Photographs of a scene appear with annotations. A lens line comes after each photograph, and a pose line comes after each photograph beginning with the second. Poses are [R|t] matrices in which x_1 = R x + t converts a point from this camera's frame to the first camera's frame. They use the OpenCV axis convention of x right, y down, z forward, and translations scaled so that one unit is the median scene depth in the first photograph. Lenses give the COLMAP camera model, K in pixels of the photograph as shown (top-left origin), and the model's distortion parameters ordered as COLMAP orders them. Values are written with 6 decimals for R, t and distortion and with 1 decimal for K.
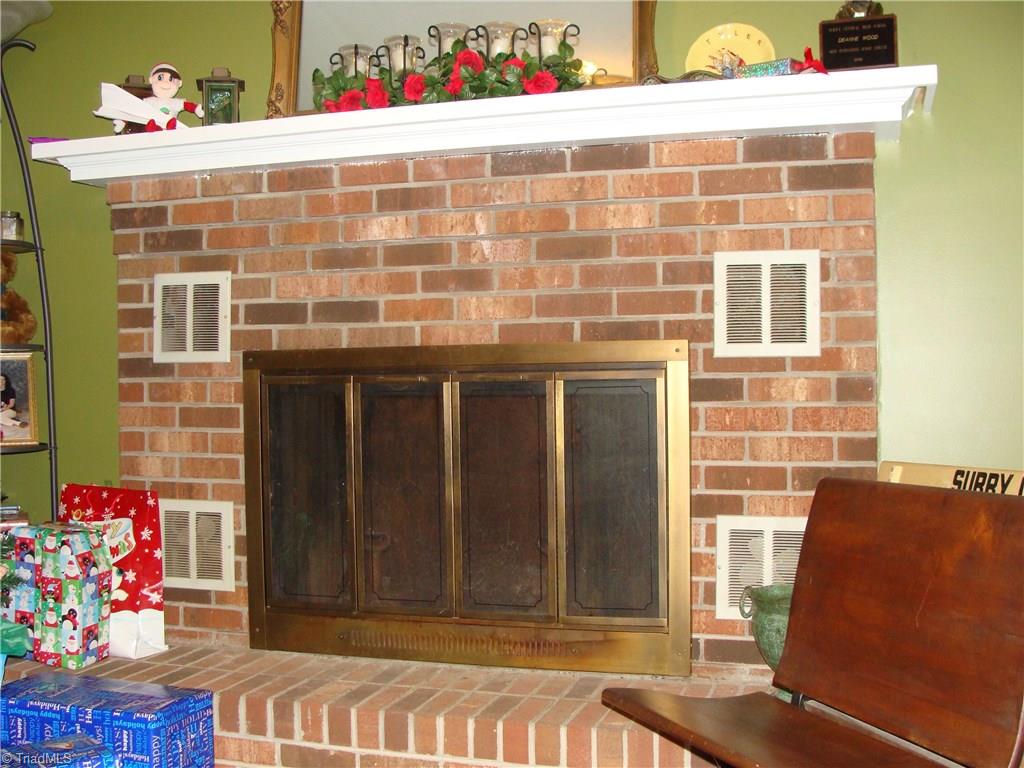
lens RADIAL K [[1172.9, 0, 513.3], [0, 1172.9, 404.8], [0, 0, 1]] dist [-0.208435, 0.272792]
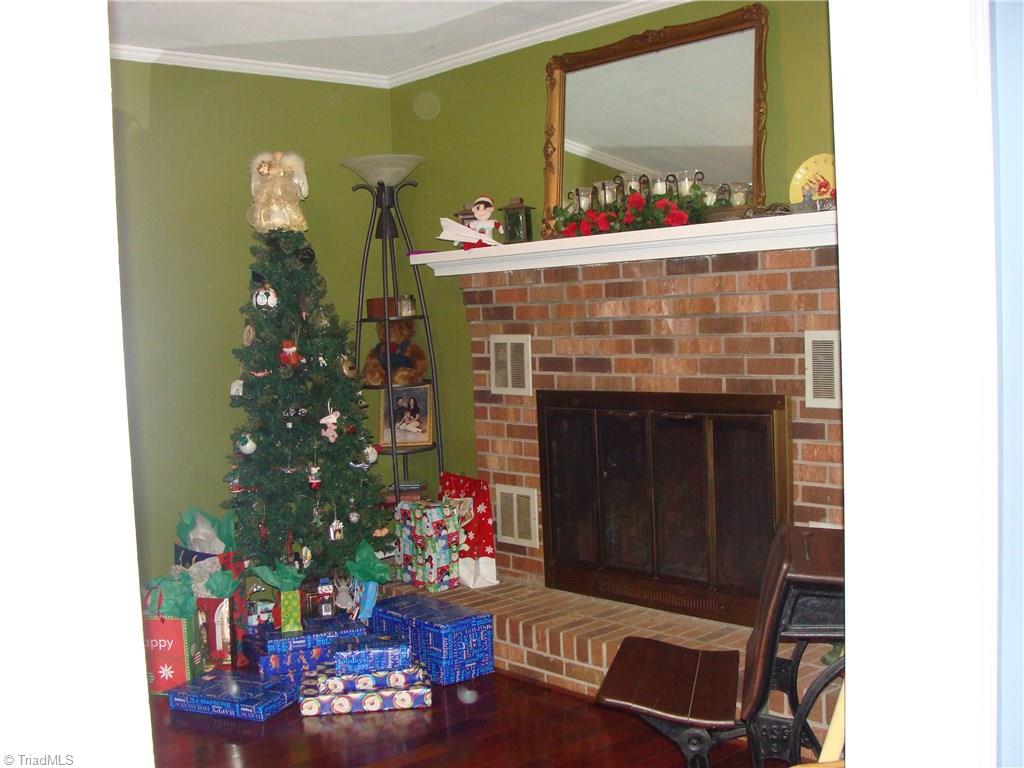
lens RADIAL K [[1172.9, 0, 513.3], [0, 1172.9, 404.8], [0, 0, 1]] dist [-0.208435, 0.272792]
pose [[0.860547, 0.010832, -0.509256, 0.525214], [0.028584, 0.997172, 0.069511, -0.136865], [0.508569, -0.074374, 0.857803, -0.318874]]
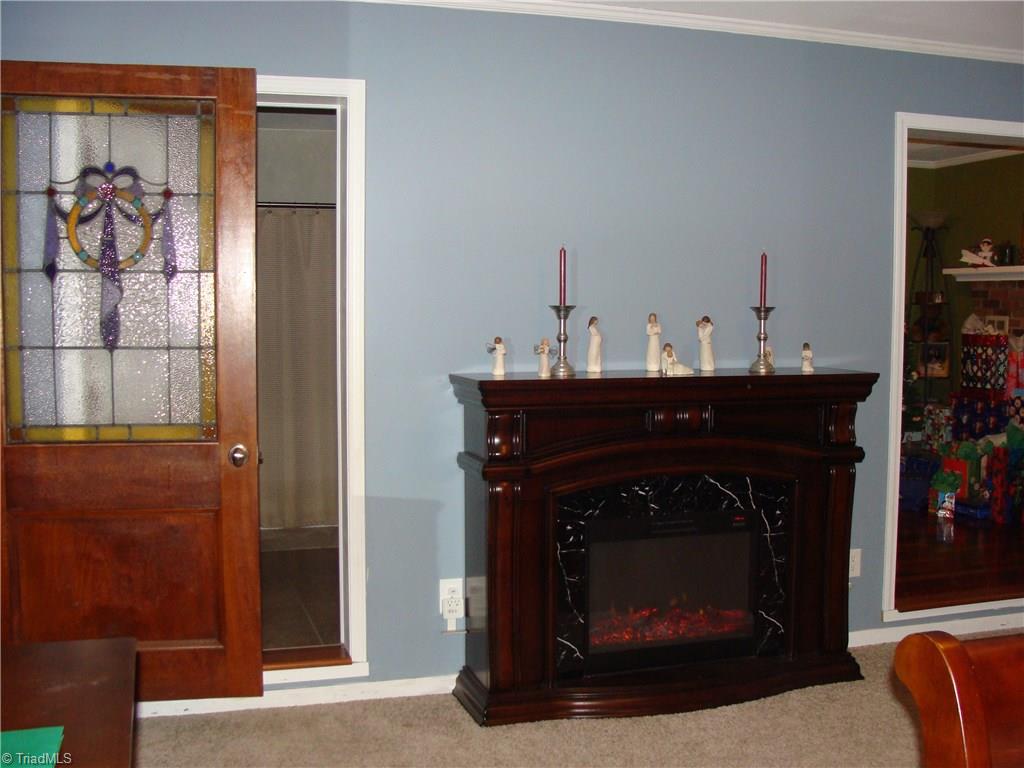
lens RADIAL K [[1172.9, 0, 513.3], [0, 1172.9, 404.8], [0, 0, 1]] dist [-0.208435, 0.272792]
pose [[0.572707, 0.075204, -0.816303, 1.316080], [-0.016321, 0.996632, 0.080367, -0.109139], [0.819597, -0.032704, 0.572006, -1.510615]]
